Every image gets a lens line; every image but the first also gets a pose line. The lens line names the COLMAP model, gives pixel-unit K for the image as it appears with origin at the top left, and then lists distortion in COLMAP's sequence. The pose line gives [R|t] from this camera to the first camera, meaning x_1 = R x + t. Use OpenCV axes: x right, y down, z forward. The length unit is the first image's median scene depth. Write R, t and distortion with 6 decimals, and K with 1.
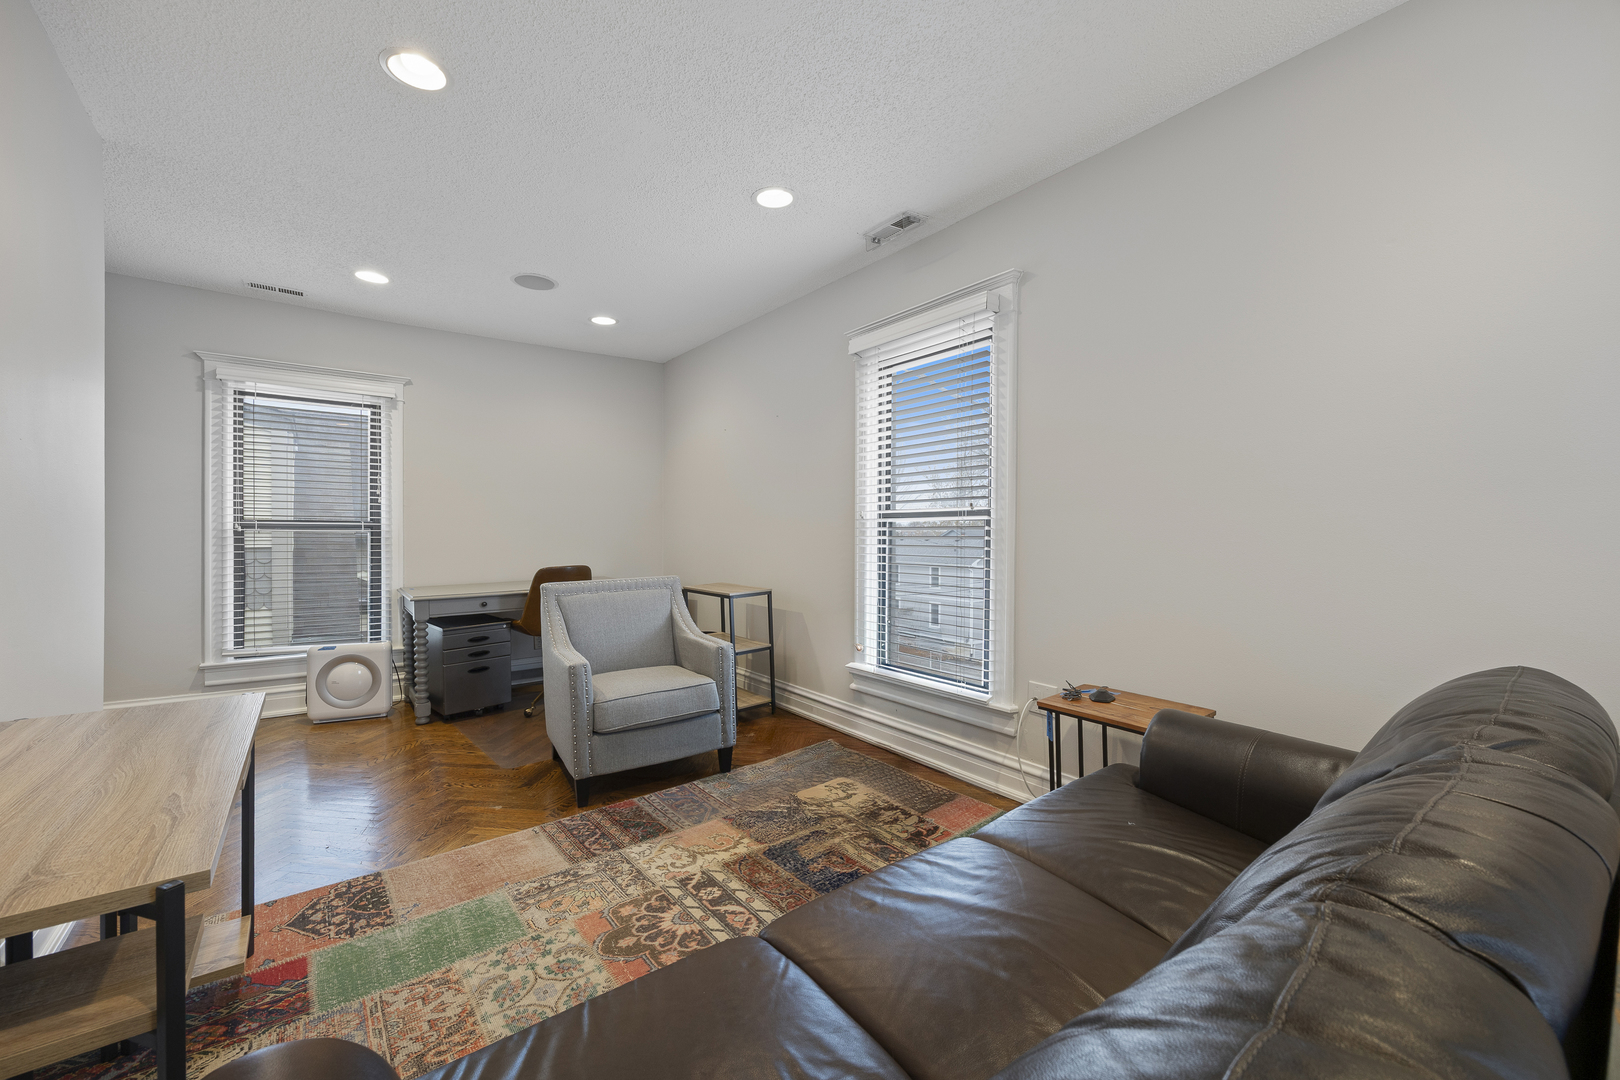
lens RADIAL K [[637.8, 0, 792.6], [0, 637.8, 529.8], [0, 0, 1]] dist [-0.008076, 0.000034]
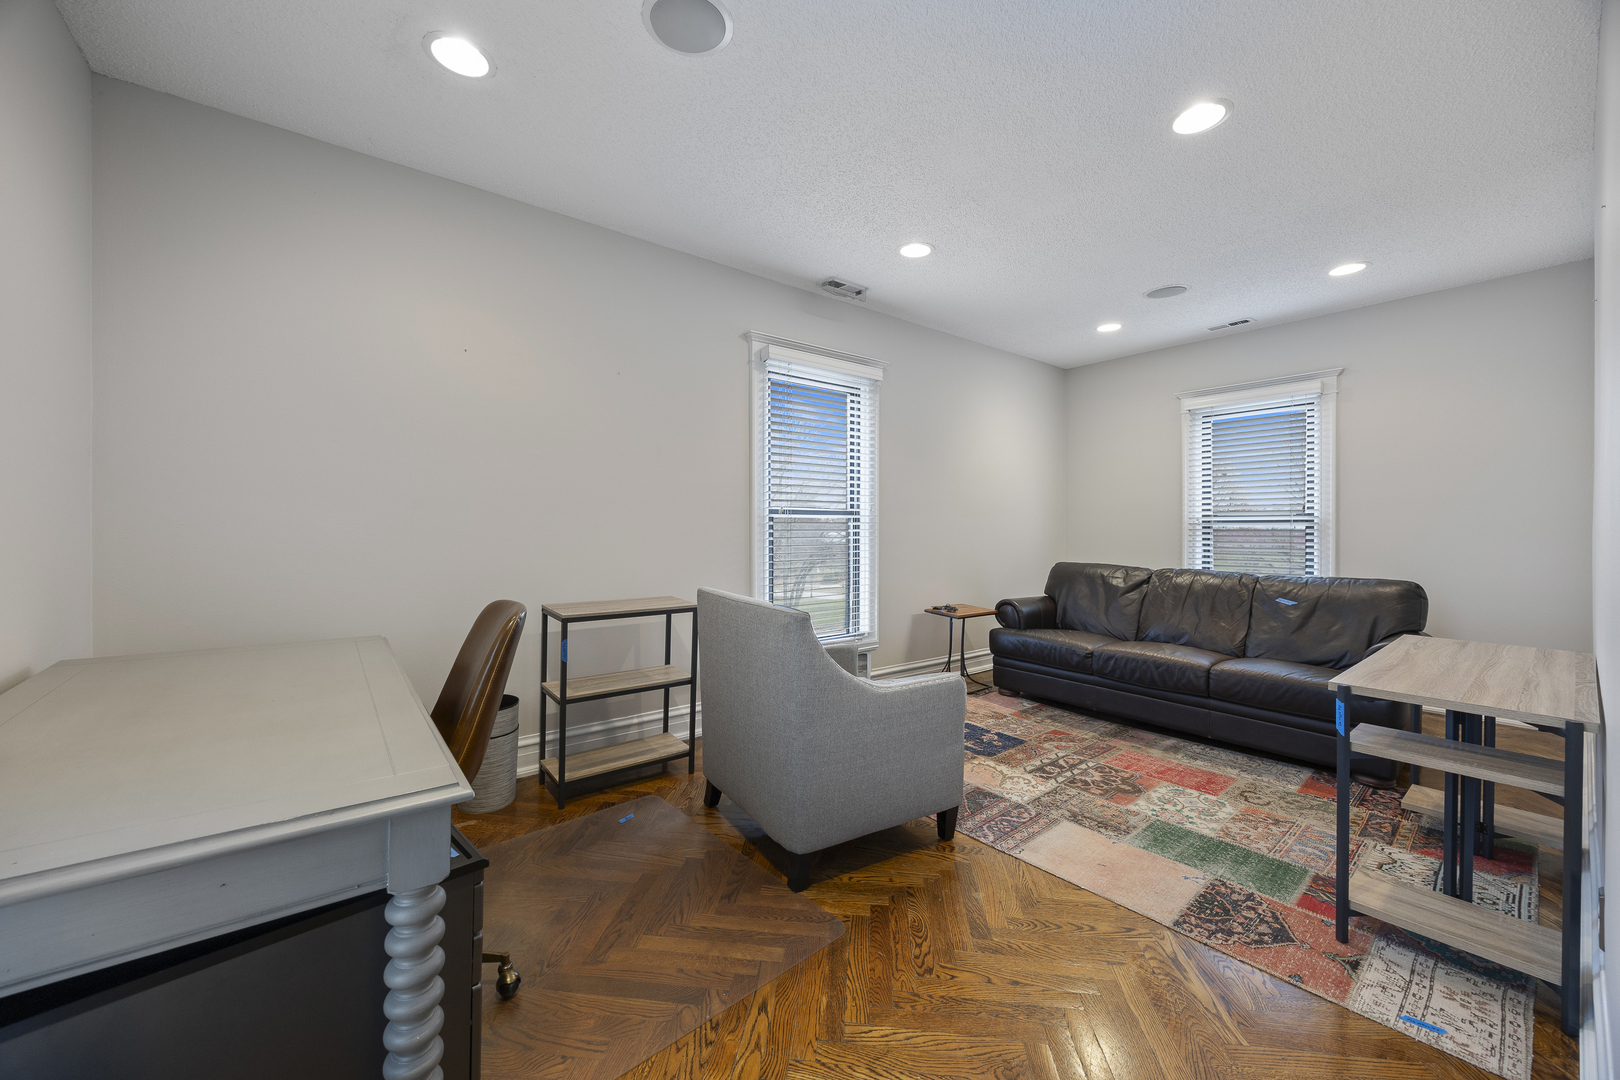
lens RADIAL K [[614.4, 0, 814.0], [0, 614.4, 520.9], [0, 0, 1]] dist [0.001241, -0.000084]
pose [[-0.026480, 0.004144, 0.999641, -1.647196], [-0.009364, 0.999947, -0.004393, -0.002818], [-0.999605, -0.009477, -0.026439, 1.689439]]
